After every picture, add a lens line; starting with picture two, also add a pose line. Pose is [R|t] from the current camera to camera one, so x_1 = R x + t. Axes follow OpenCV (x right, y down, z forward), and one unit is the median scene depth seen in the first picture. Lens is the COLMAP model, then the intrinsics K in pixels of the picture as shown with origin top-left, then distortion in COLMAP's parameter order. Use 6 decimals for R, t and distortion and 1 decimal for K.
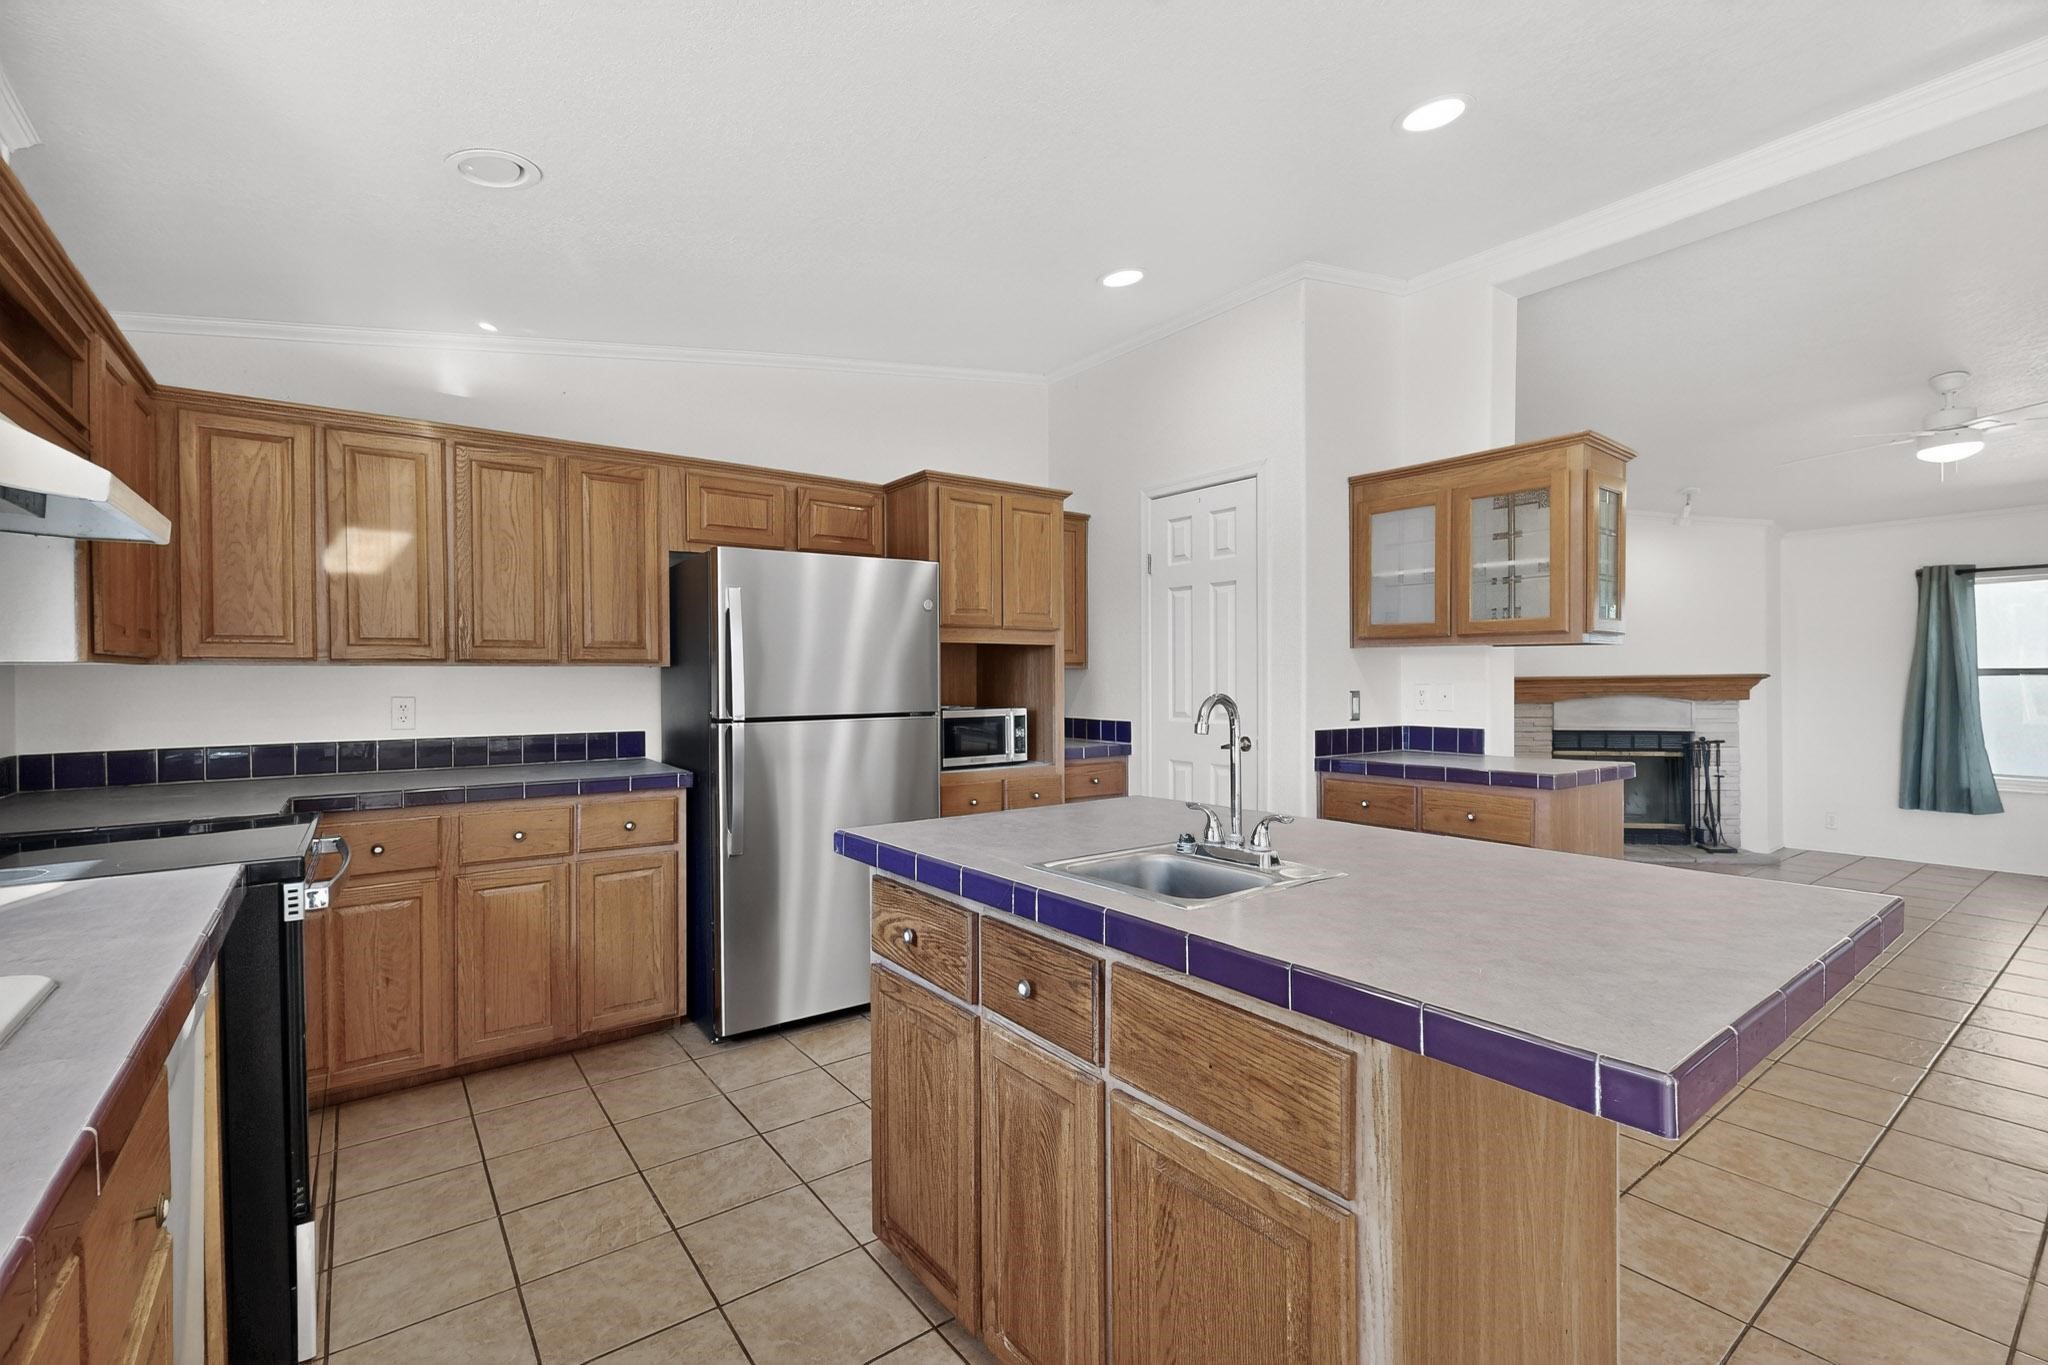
lens RADIAL K [[892.5, 0, 1036.1], [0, 892.5, 680.8], [0, 0, 1]] dist [0.008416, -0.000024]
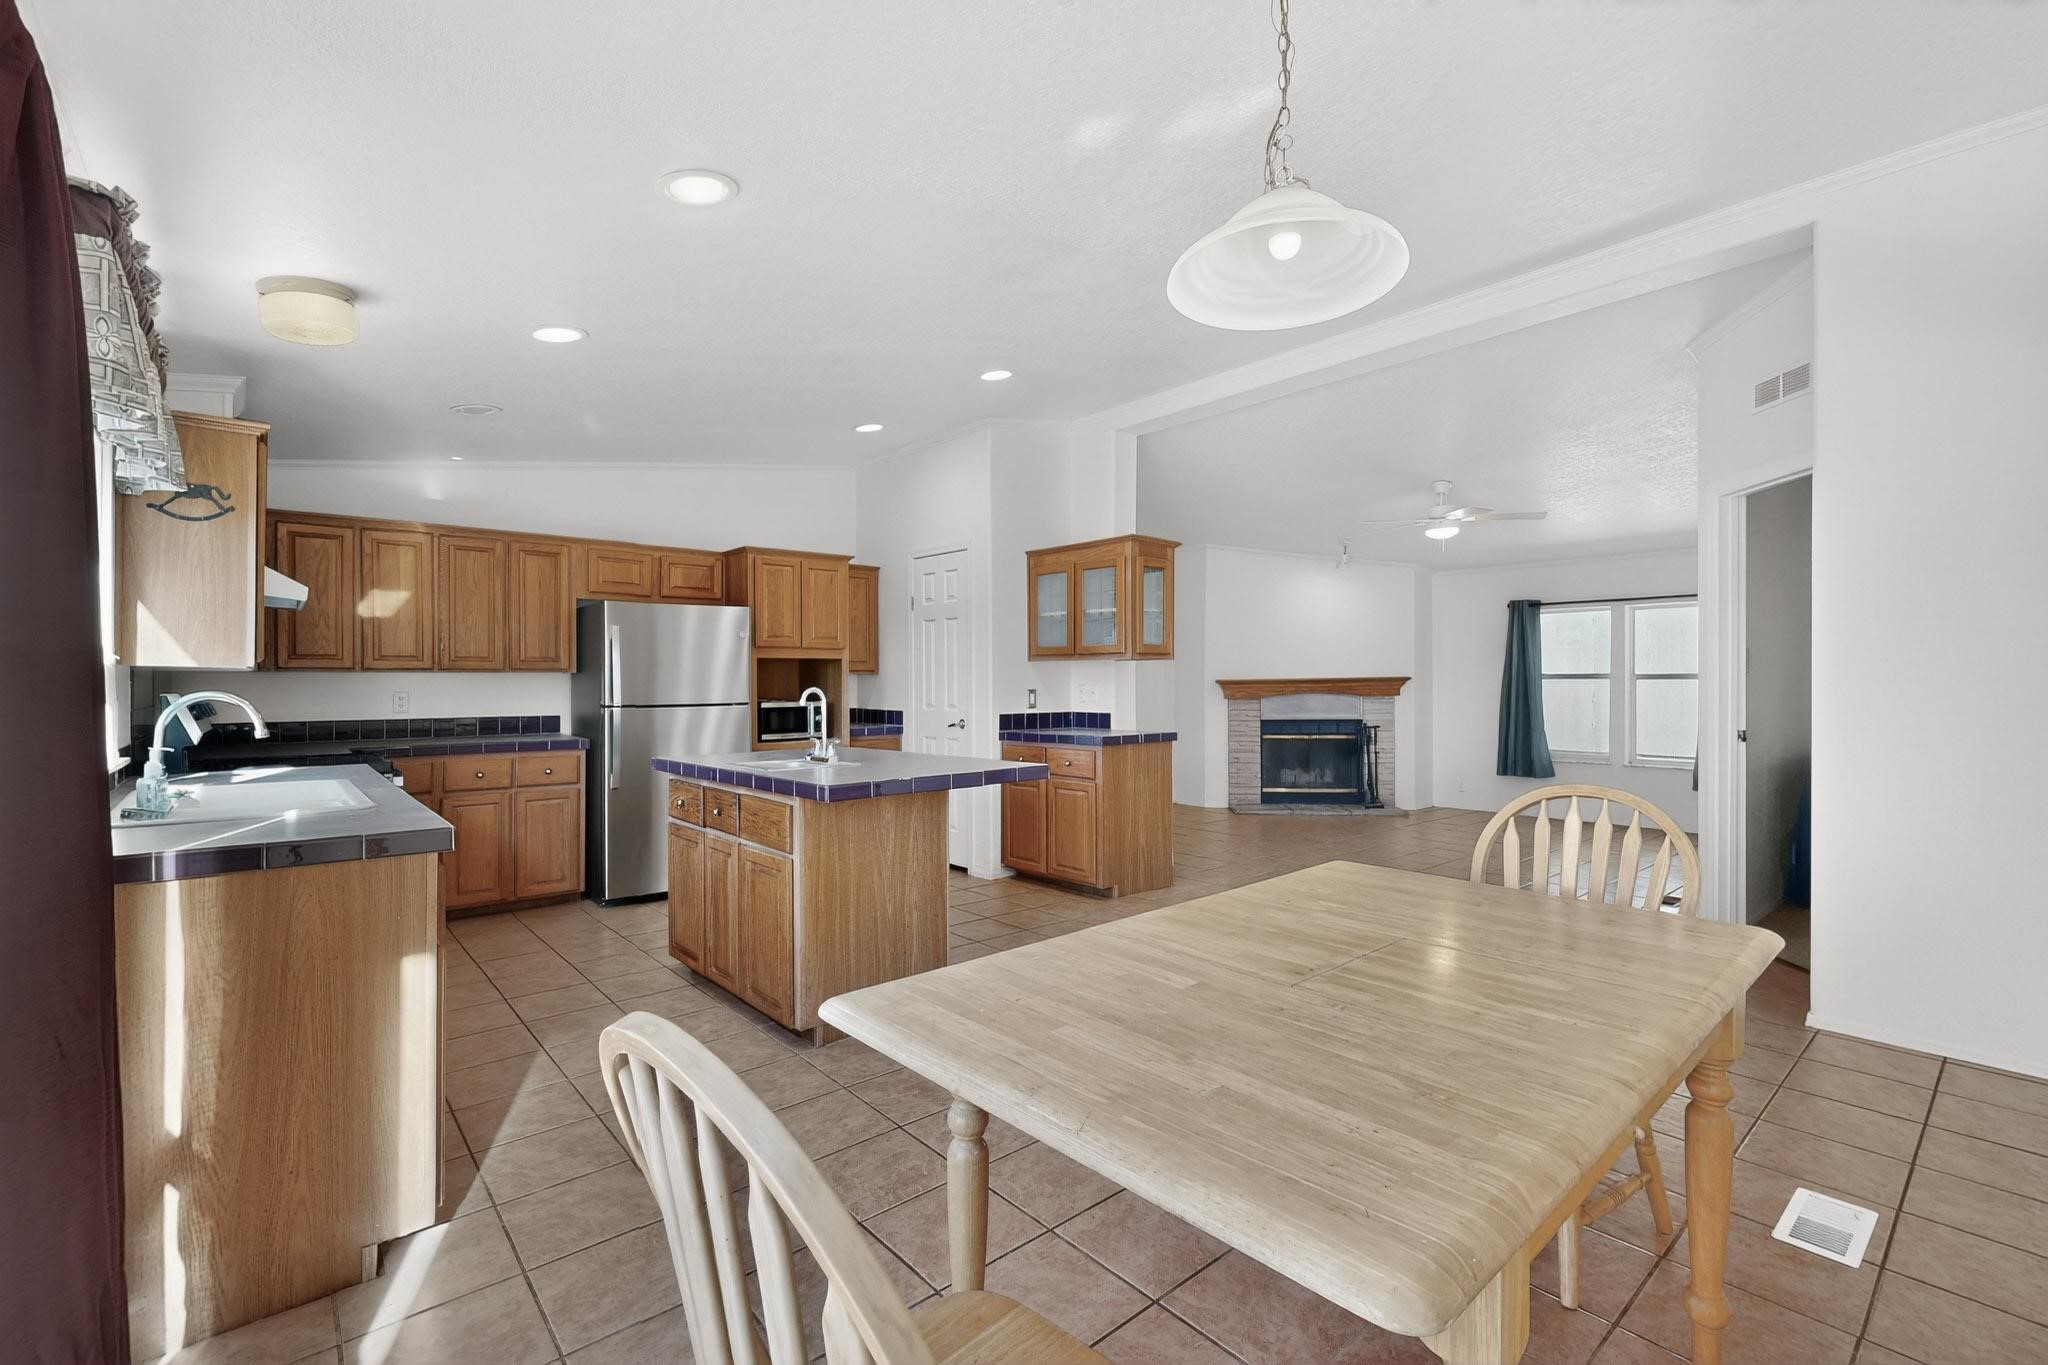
lens RADIAL K [[892.5, 0, 1014.0], [0, 892.5, 672.4], [0, 0, 1]] dist [0.008416, -0.000024]
pose [[0.998855, 0.001115, 0.047824, 0.260142], [-0.000570, 0.999935, -0.011421, 0.000355], [-0.047833, 0.011381, 0.998791, -0.554814]]
